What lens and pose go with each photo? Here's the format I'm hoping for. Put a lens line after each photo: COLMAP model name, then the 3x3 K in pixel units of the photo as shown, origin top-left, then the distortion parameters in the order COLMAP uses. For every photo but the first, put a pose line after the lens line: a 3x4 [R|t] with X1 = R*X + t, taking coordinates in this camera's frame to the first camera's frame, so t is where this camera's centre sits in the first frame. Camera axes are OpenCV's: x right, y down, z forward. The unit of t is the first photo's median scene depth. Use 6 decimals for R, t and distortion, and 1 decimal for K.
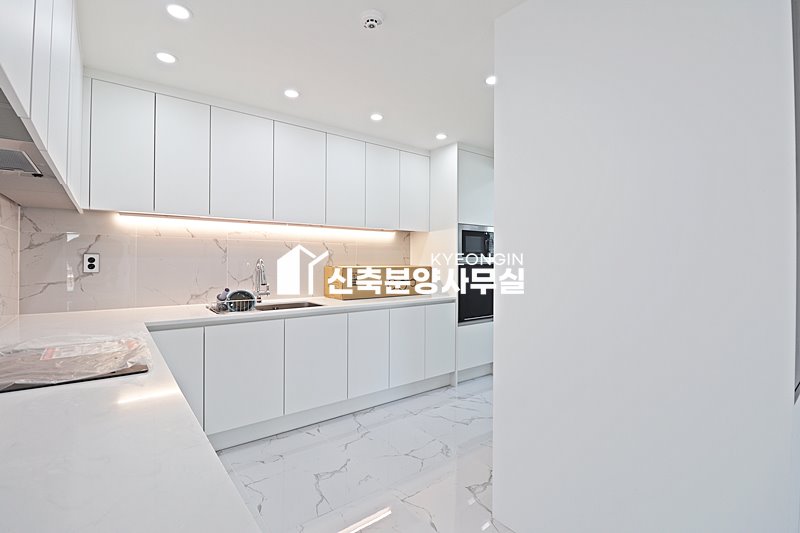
lens RADIAL K [[372.1, 0, 400.2], [0, 372.1, 259.4], [0, 0, 1]] dist [0.000043, -0.013338]
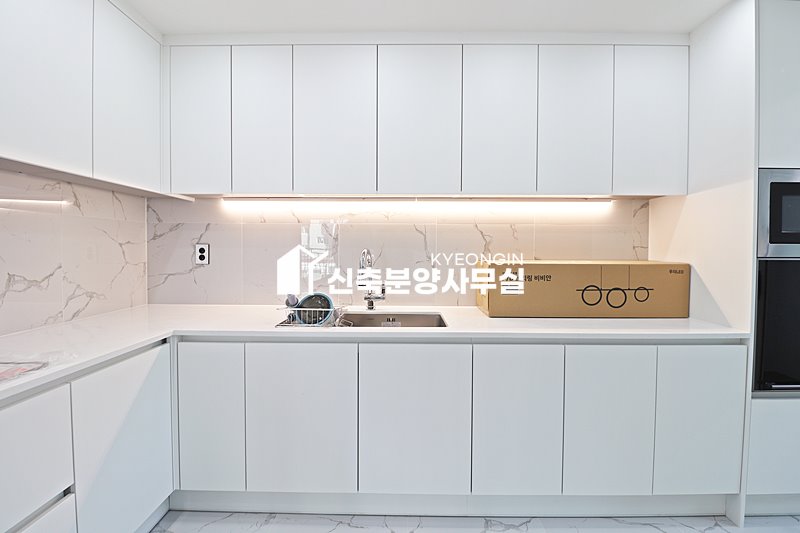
lens RADIAL K [[372.1, 0, 400.2], [0, 372.1, 259.4], [0, 0, 1]] dist [0.000043, -0.013338]
pose [[0.779767, 0.016460, -0.625853, 0.131806], [0.000743, 0.999629, 0.027217, -0.001214], [0.626069, -0.021688, 0.779466, 0.530333]]
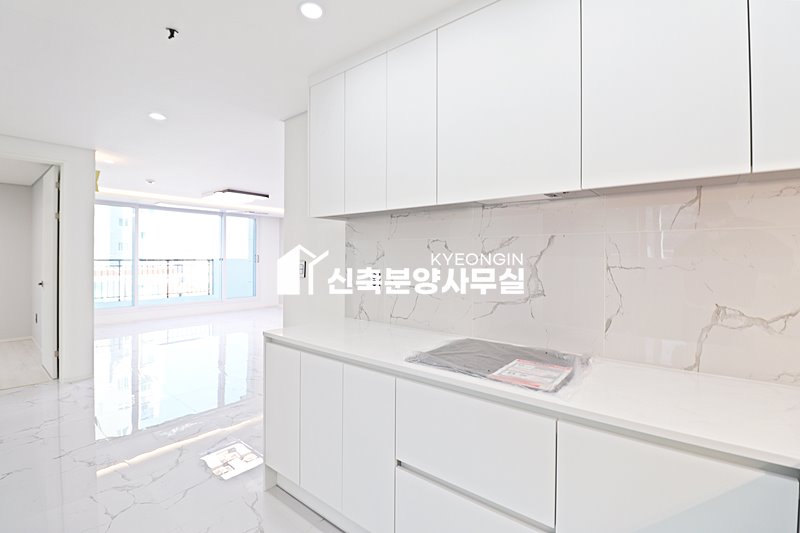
lens RADIAL K [[372.1, 0, 400.2], [0, 372.1, 259.4], [0, 0, 1]] dist [0.000043, -0.013338]
pose [[-0.976455, -0.034405, -0.212961, -0.517315], [-0.031378, 0.999353, -0.017579, -0.003446], [0.213429, -0.010483, -0.976902, 1.475554]]
